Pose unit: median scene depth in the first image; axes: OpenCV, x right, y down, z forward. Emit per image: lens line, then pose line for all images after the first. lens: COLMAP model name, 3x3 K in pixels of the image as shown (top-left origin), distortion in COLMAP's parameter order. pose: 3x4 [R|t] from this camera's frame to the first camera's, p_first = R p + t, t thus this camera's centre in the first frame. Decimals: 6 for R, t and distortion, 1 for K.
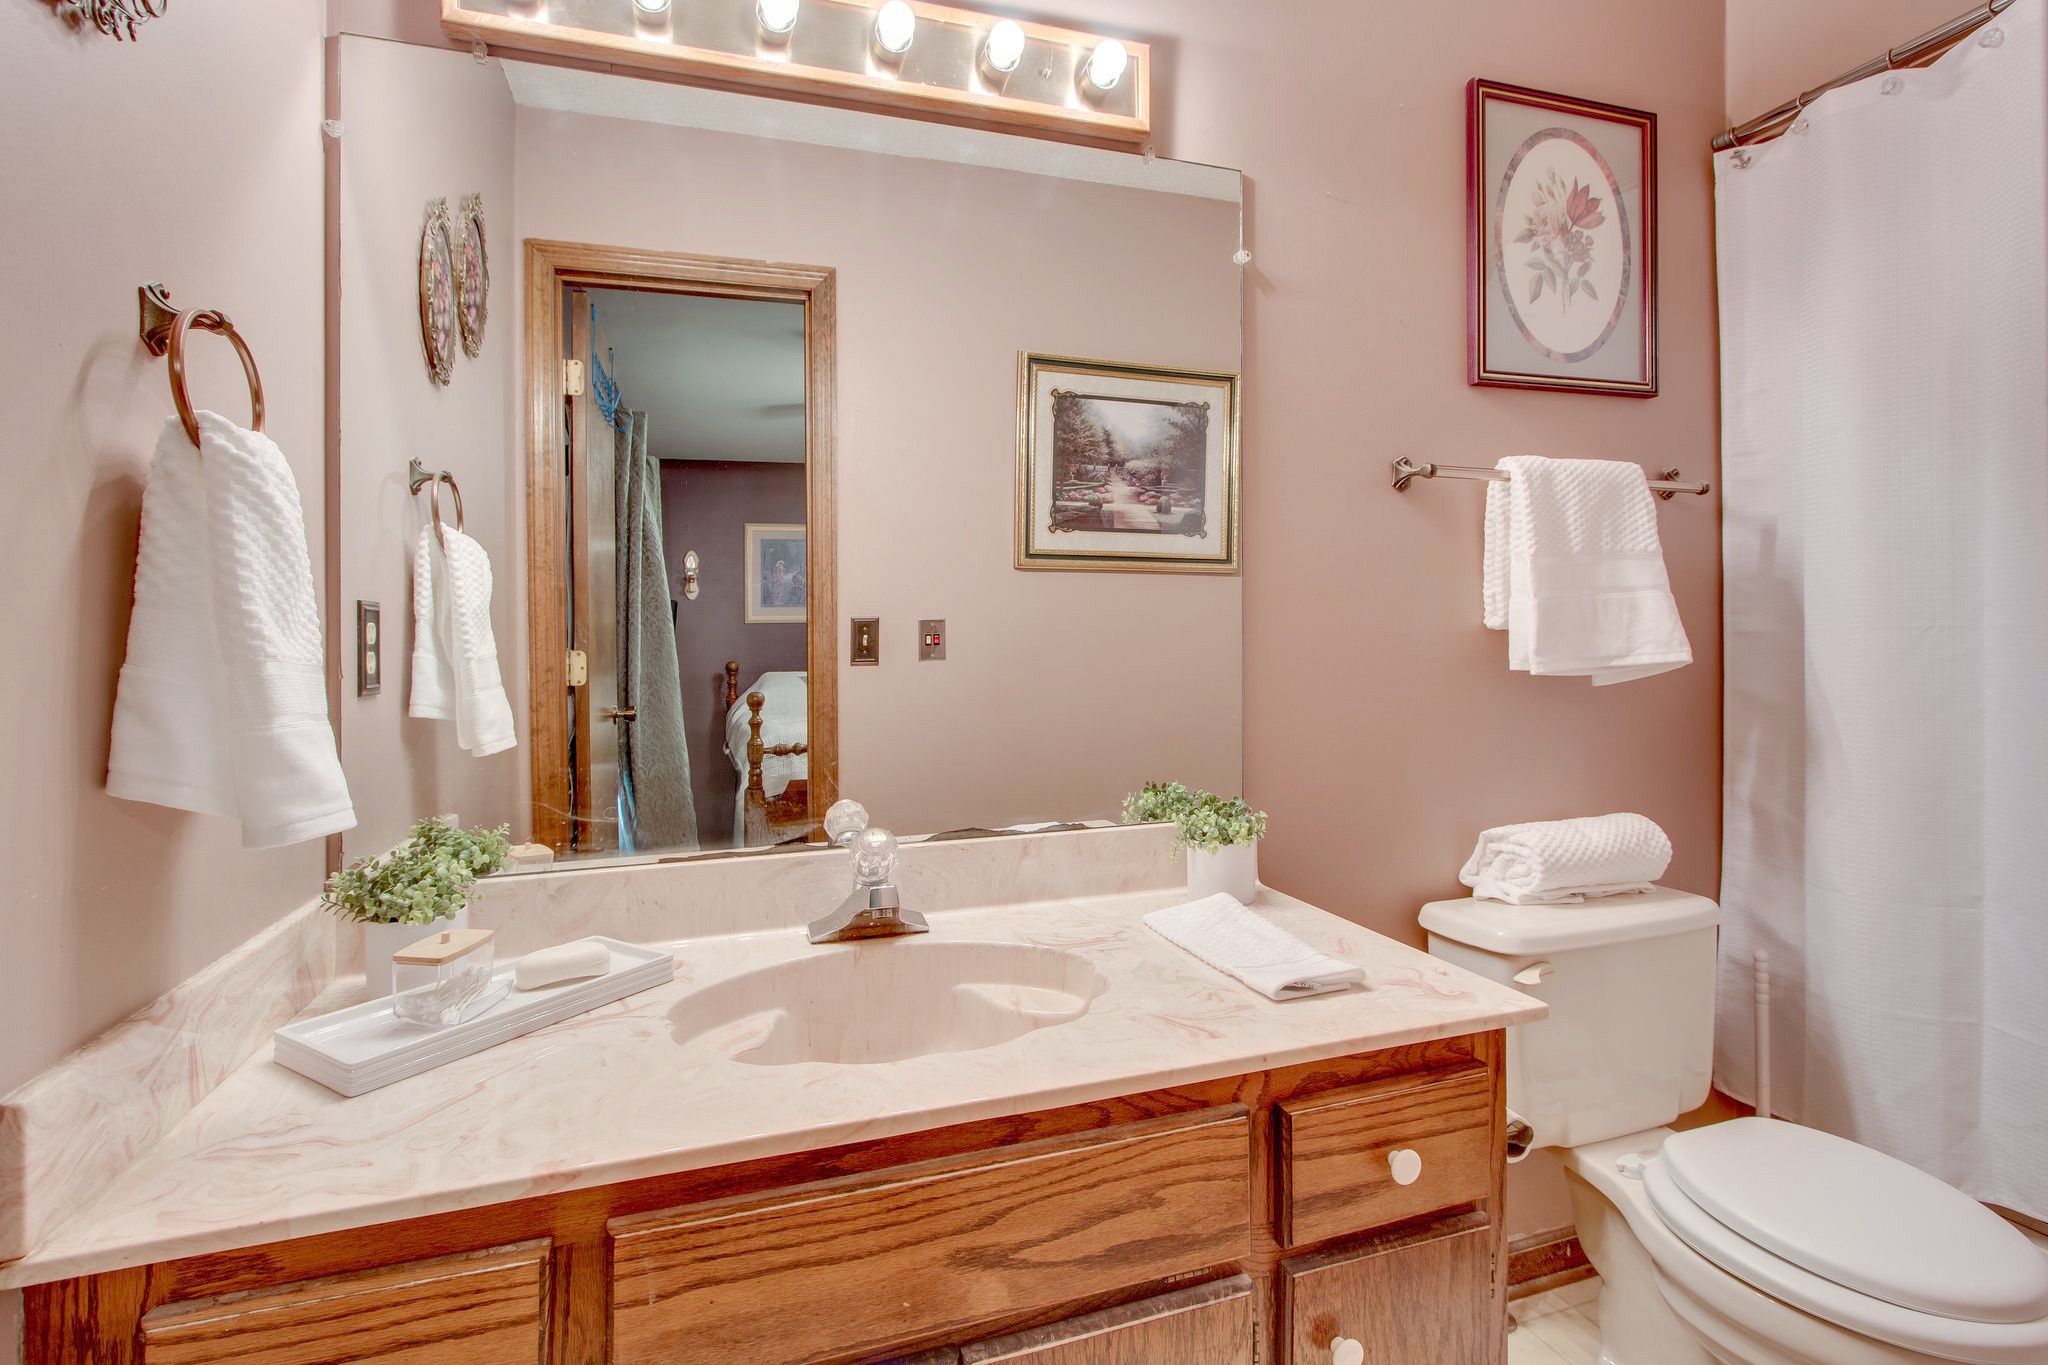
lens RADIAL K [[996.0, 0, 1023.8], [0, 996.0, 680.7], [0, 0, 1]] dist [-0.008116, 0.002947]
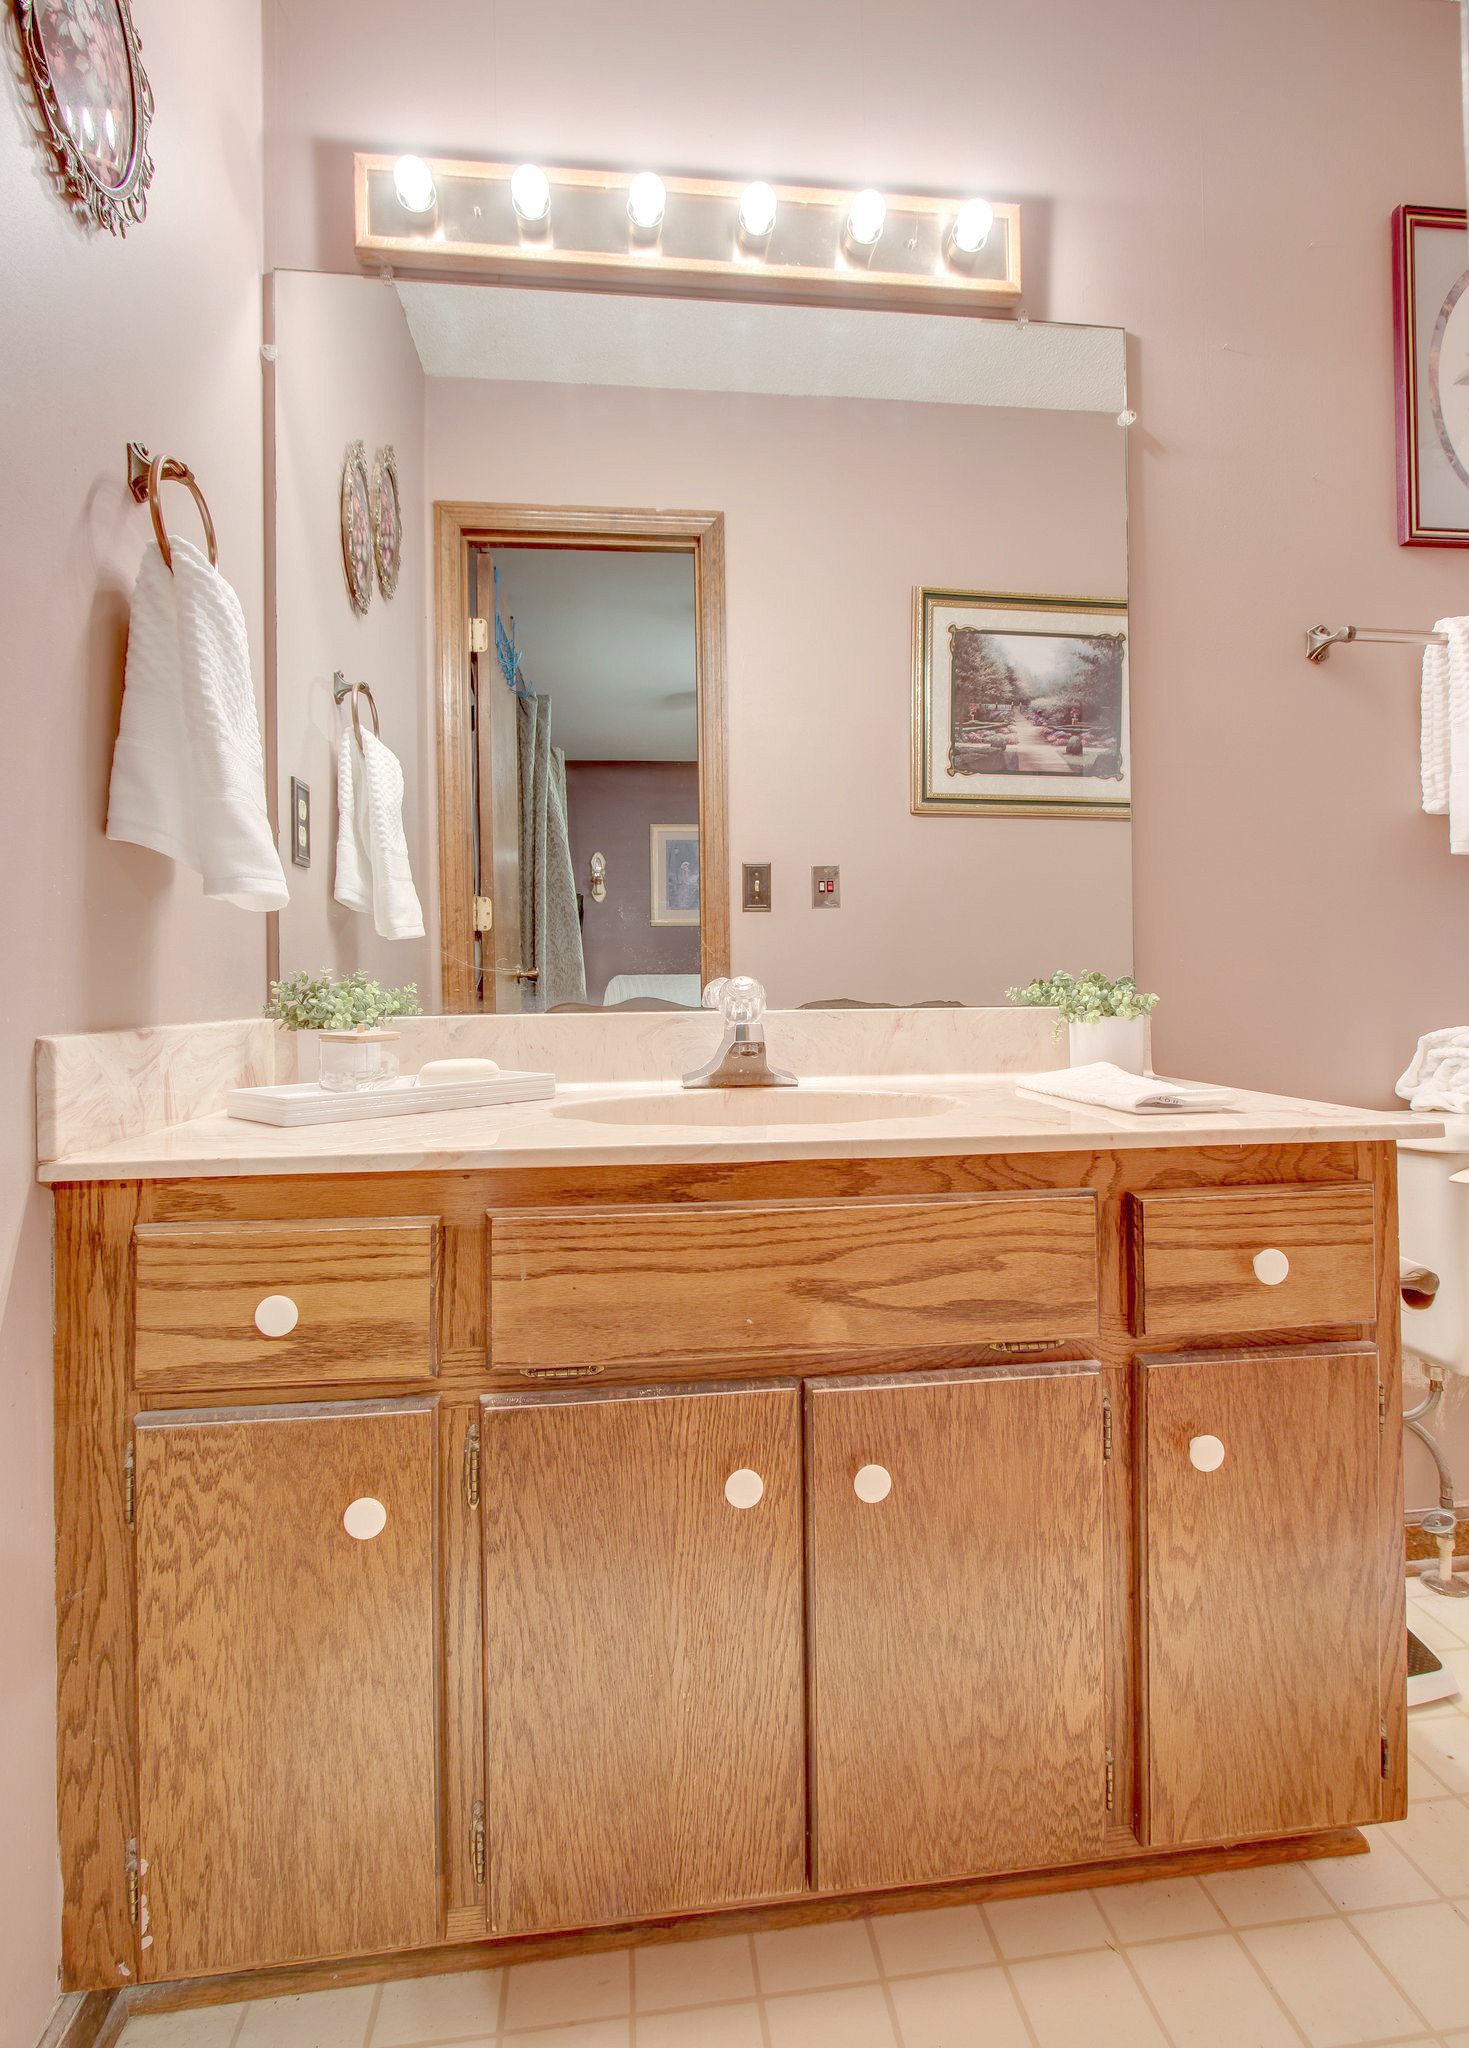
lens RADIAL K [[1046.1, 0, 739.2], [0, 1046.1, 978.1], [0, 0, 1]] dist [-0.008706, 0.001412]
pose [[0.982081, -0.008266, -0.188278, 0.057393], [0.007474, 0.999960, -0.004915, 0.172272], [0.188311, 0.003420, 0.982103, -0.078038]]
